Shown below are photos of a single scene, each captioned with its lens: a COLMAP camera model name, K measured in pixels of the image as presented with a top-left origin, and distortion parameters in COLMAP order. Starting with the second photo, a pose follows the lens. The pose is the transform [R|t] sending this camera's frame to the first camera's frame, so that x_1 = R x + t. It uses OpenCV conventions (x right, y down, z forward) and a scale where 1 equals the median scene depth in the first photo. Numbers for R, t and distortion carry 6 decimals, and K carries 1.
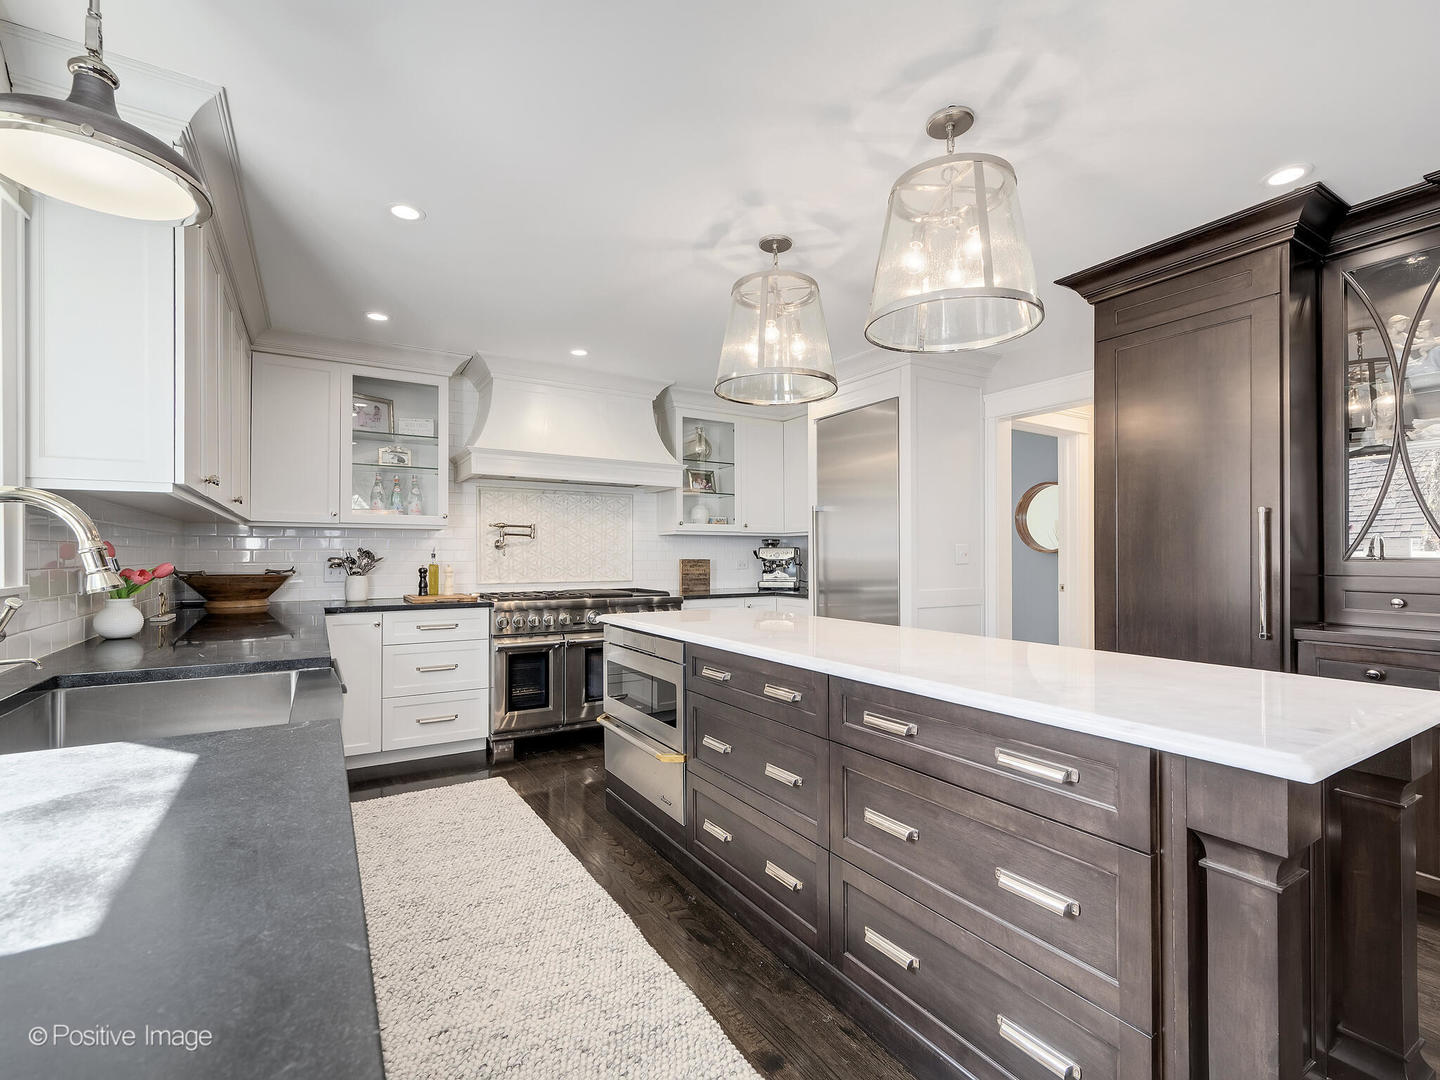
lens RADIAL K [[653.1, 0, 723.1], [0, 653.1, 549.0], [0, 0, 1]] dist [-0.004544, -0.000708]
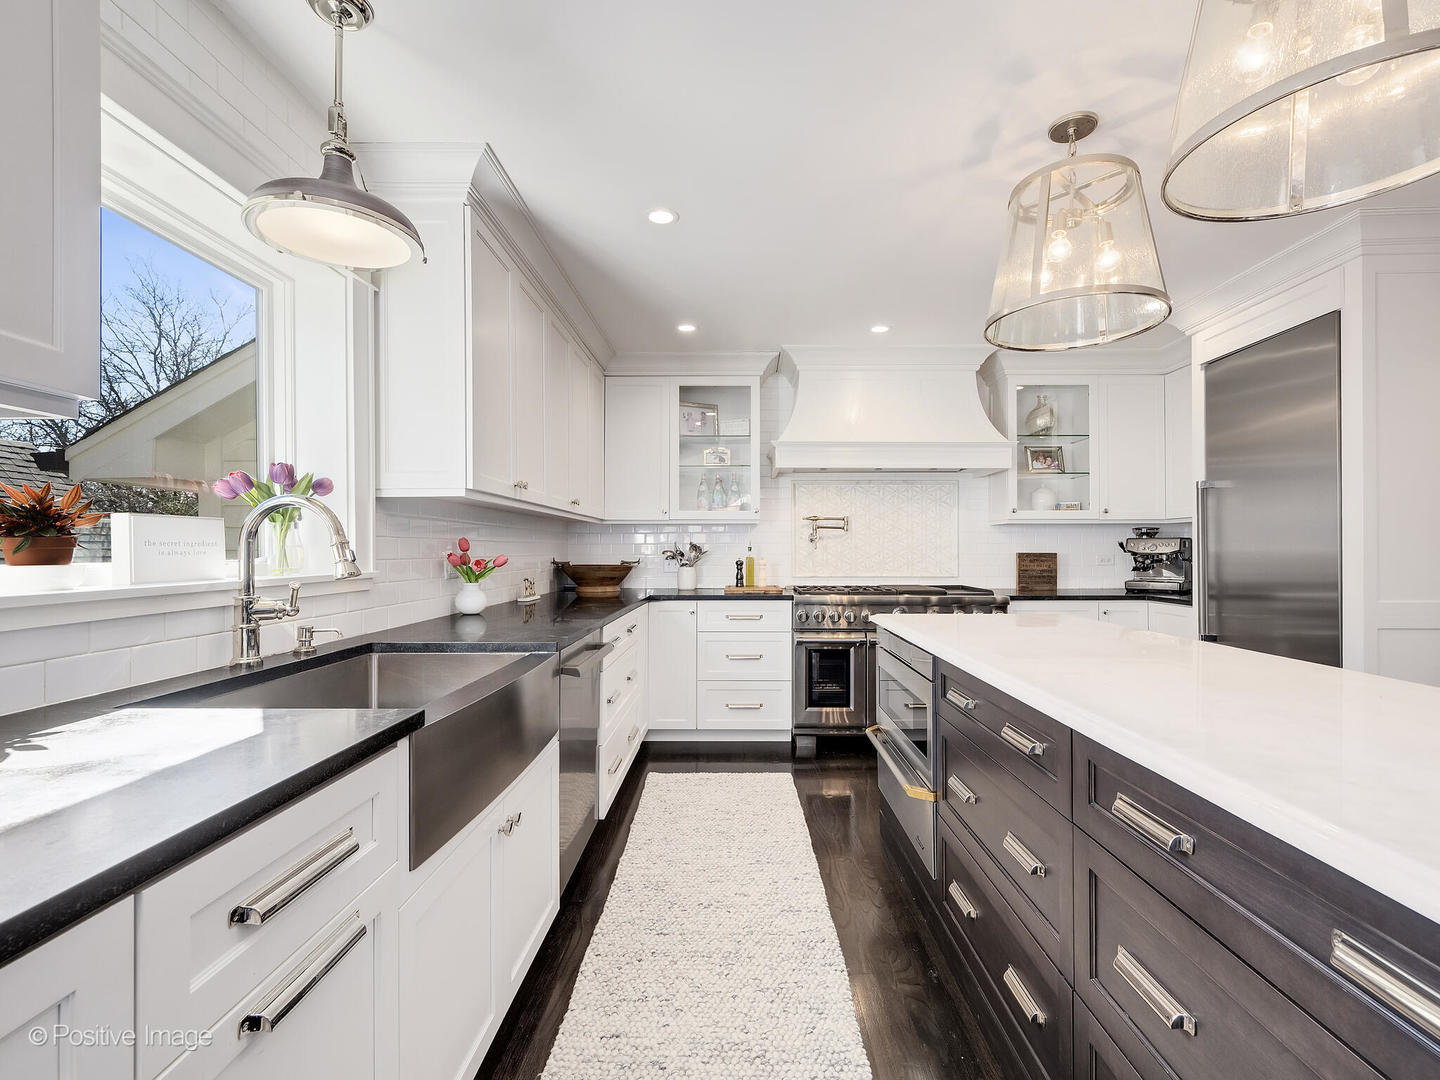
lens RADIAL K [[653.1, 0, 723.2], [0, 653.1, 547.6], [0, 0, 1]] dist [-0.004544, -0.000708]
pose [[0.847373, -0.002923, -0.530991, 0.090739], [0.006898, 0.999961, 0.005503, 0.002406], [0.530954, -0.008326, 0.847360, 0.105809]]
